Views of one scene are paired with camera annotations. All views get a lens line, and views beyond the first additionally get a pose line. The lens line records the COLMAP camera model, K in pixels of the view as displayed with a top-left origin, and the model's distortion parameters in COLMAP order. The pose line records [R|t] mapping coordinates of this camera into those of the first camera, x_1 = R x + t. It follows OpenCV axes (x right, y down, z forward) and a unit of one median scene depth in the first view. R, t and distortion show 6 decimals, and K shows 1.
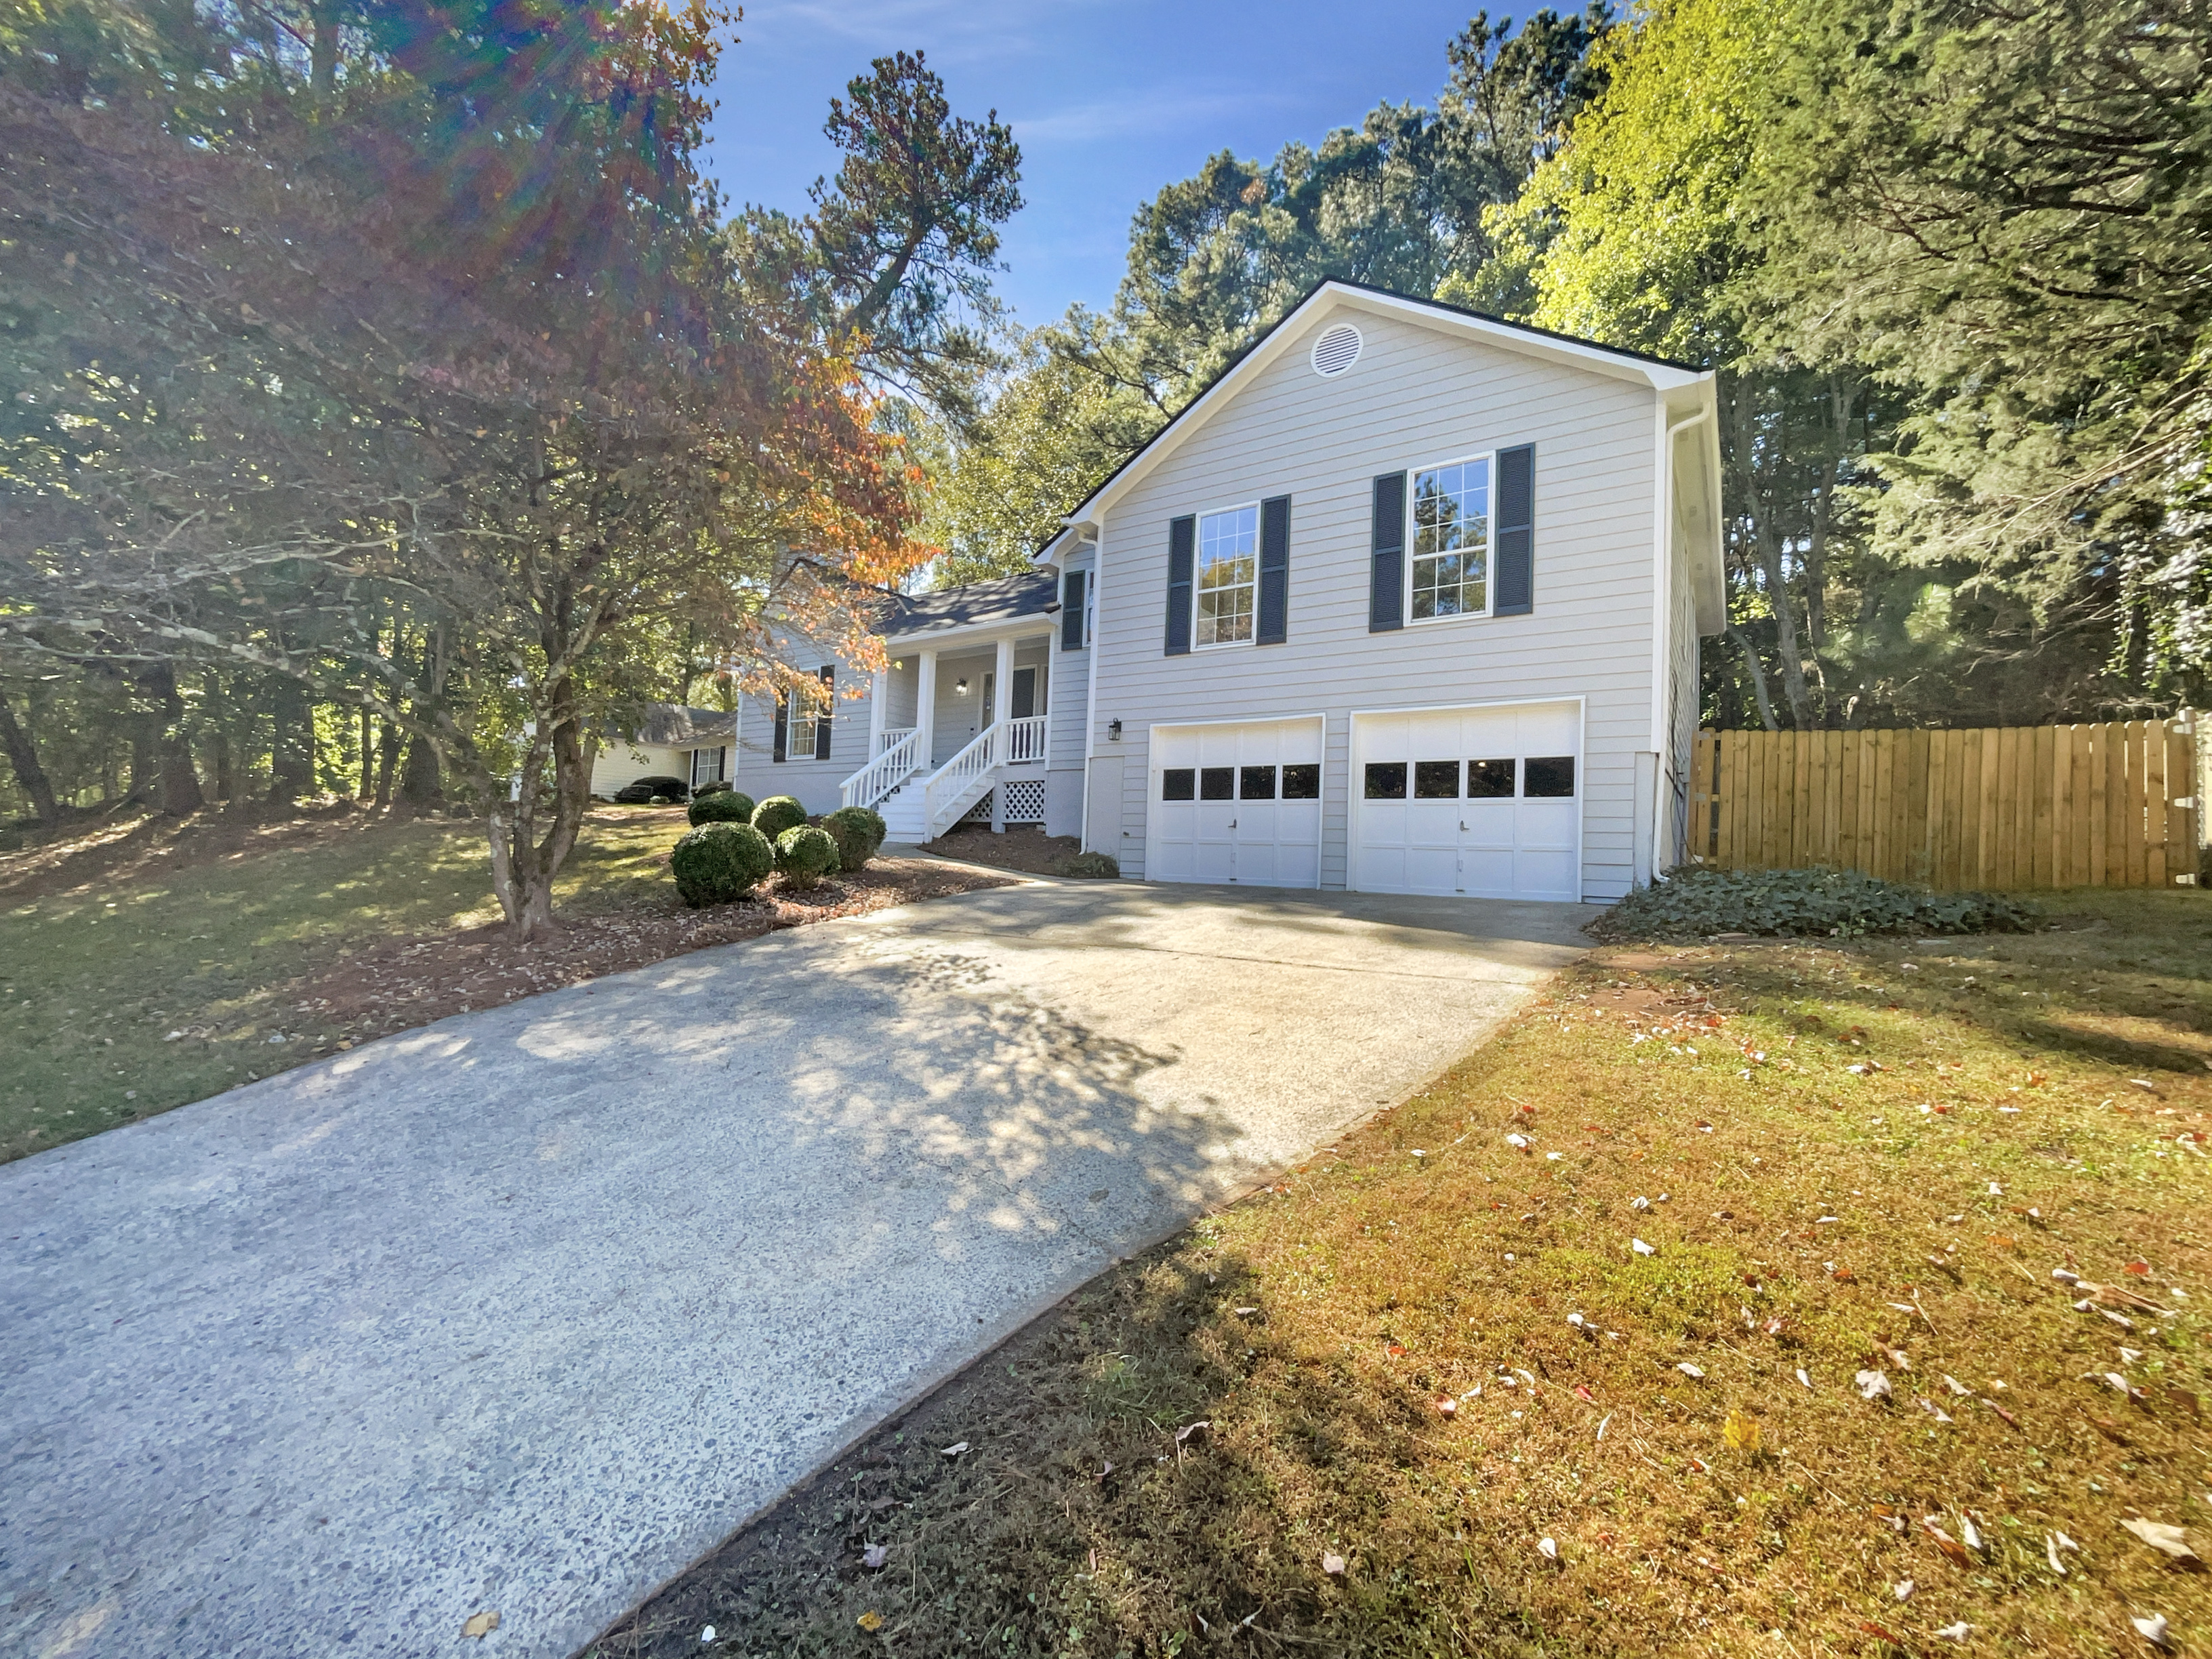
lens RADIAL K [[907.5, 0, 1102.6], [0, 907.5, 823.3], [0, 0, 1]] dist [0.000871, -0.001313]
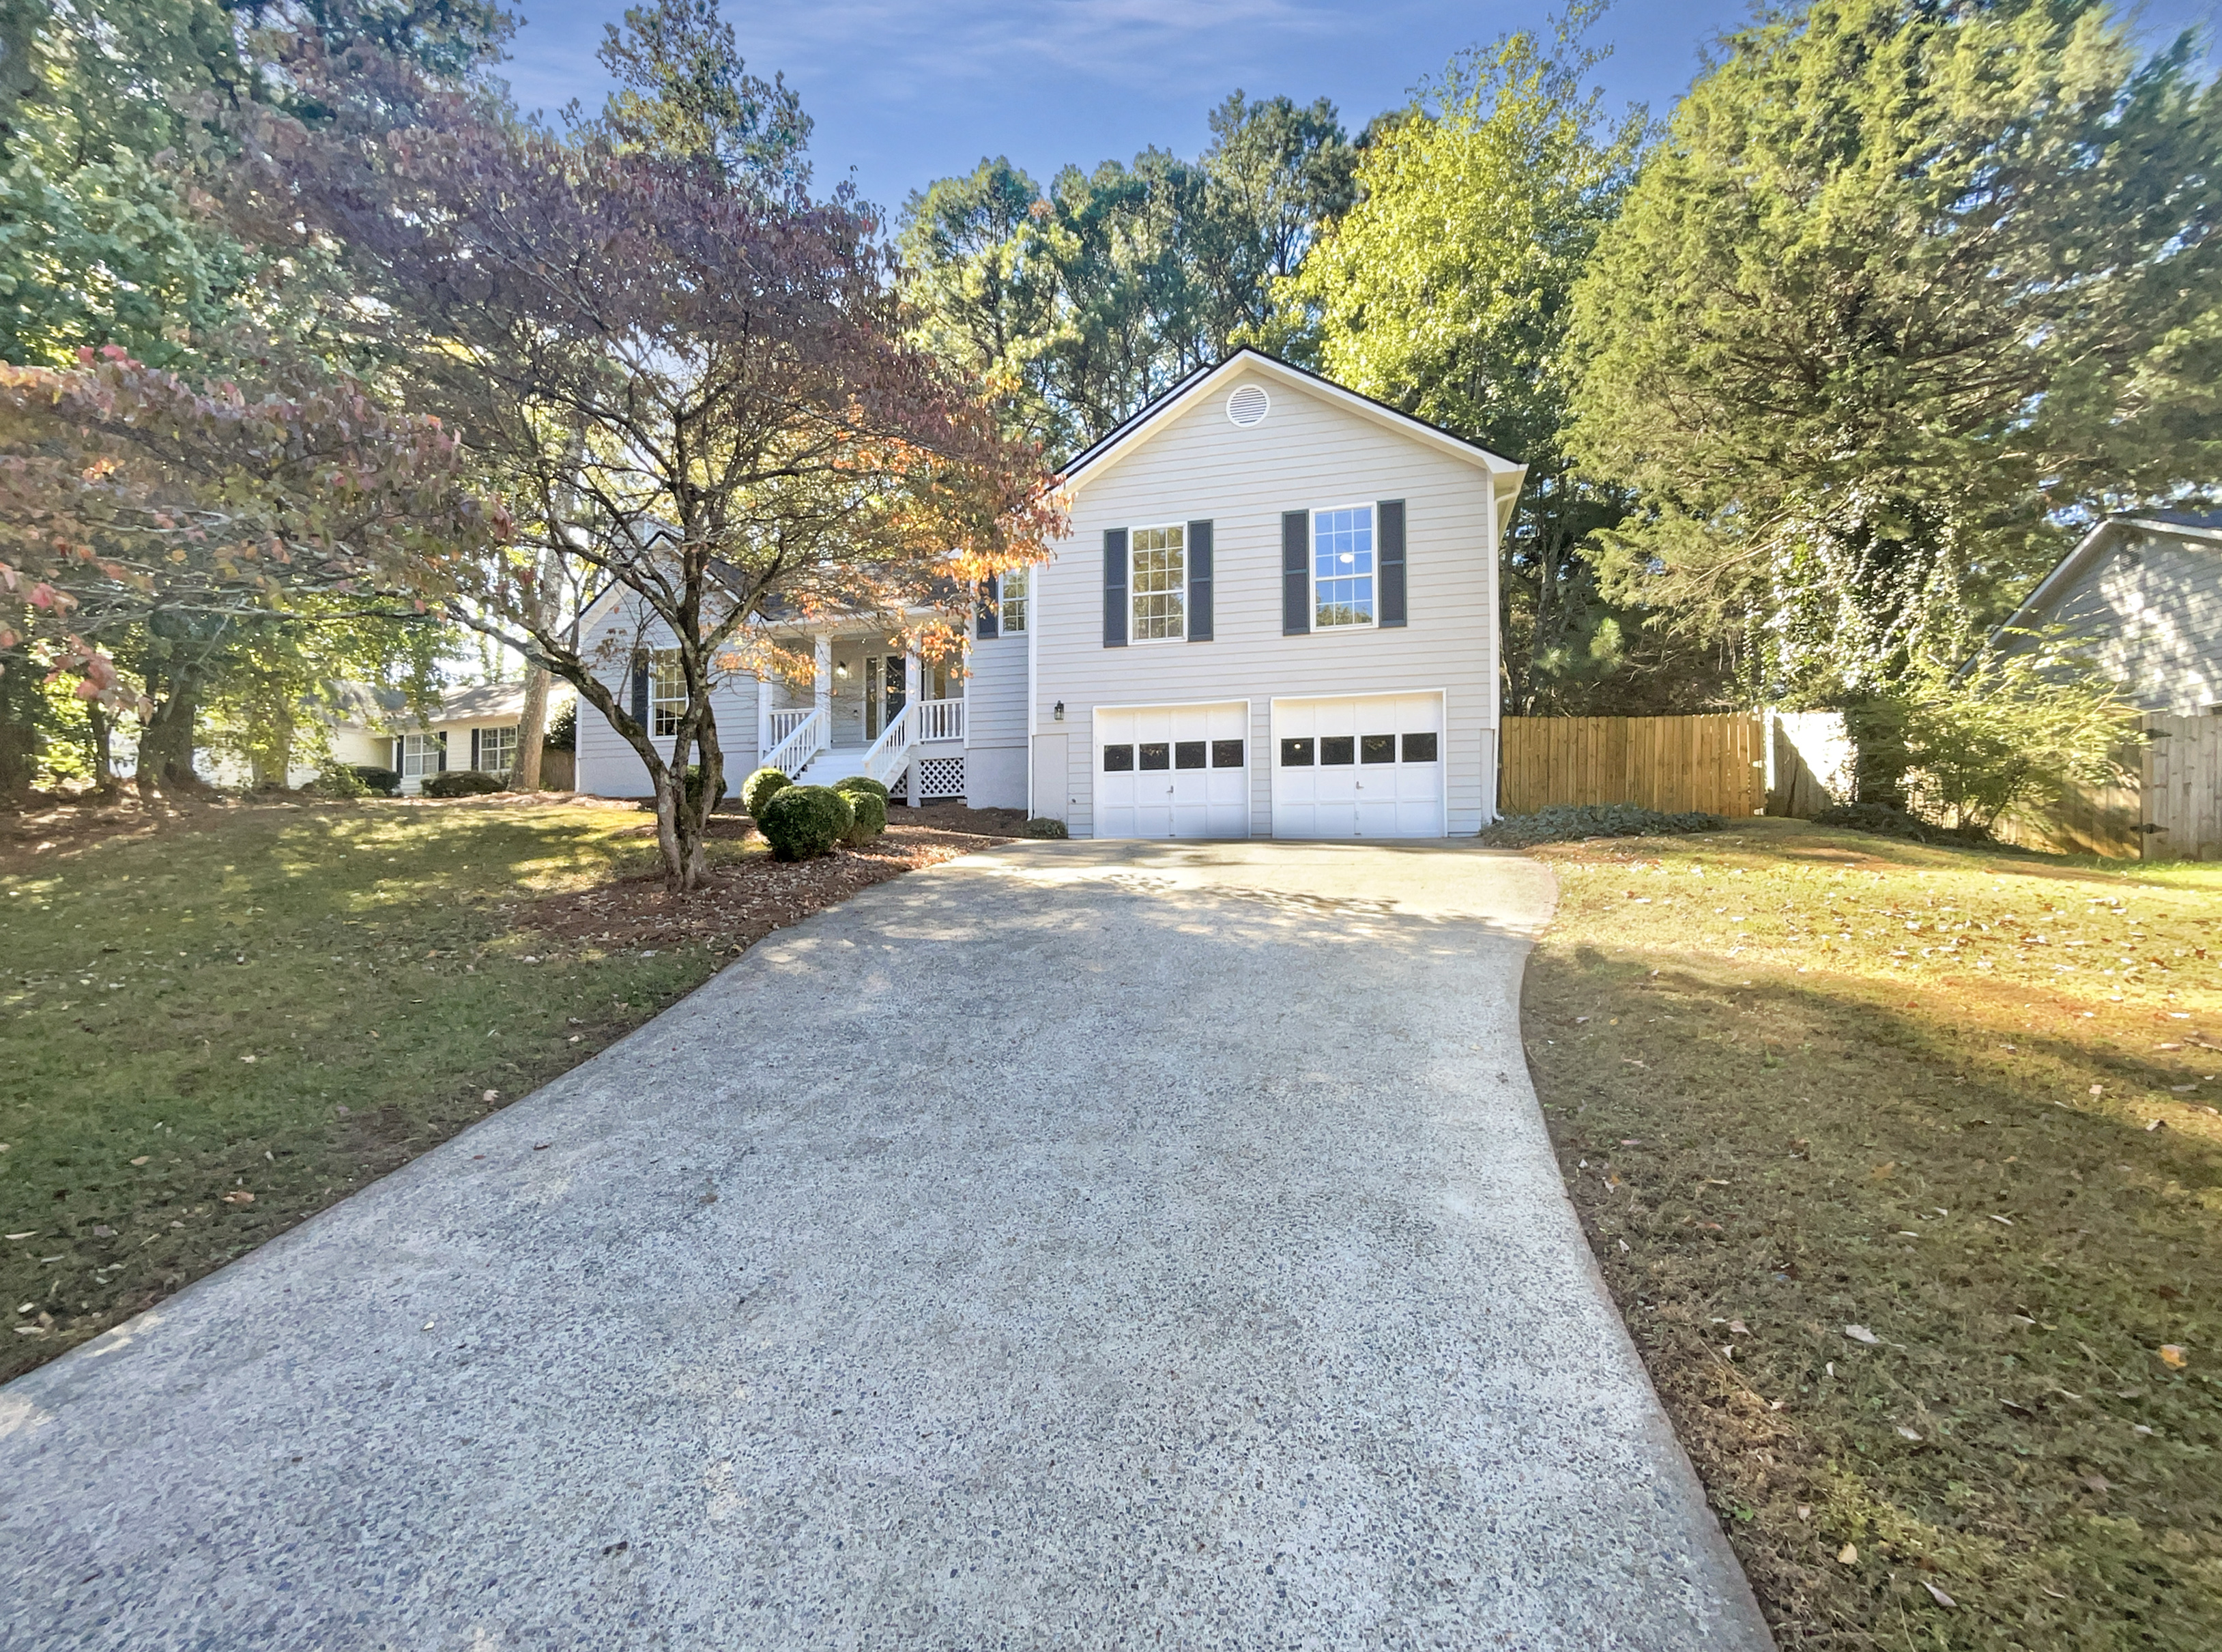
lens RADIAL K [[911.6, 0, 1118.0], [0, 911.6, 834.8], [0, 0, 1]] dist [0.000871, -0.001313]
pose [[0.945610, -0.029400, 0.323972, -0.320172], [0.022817, 0.999449, 0.024102, 0.029884], [-0.324503, -0.015399, 0.945759, -0.126299]]
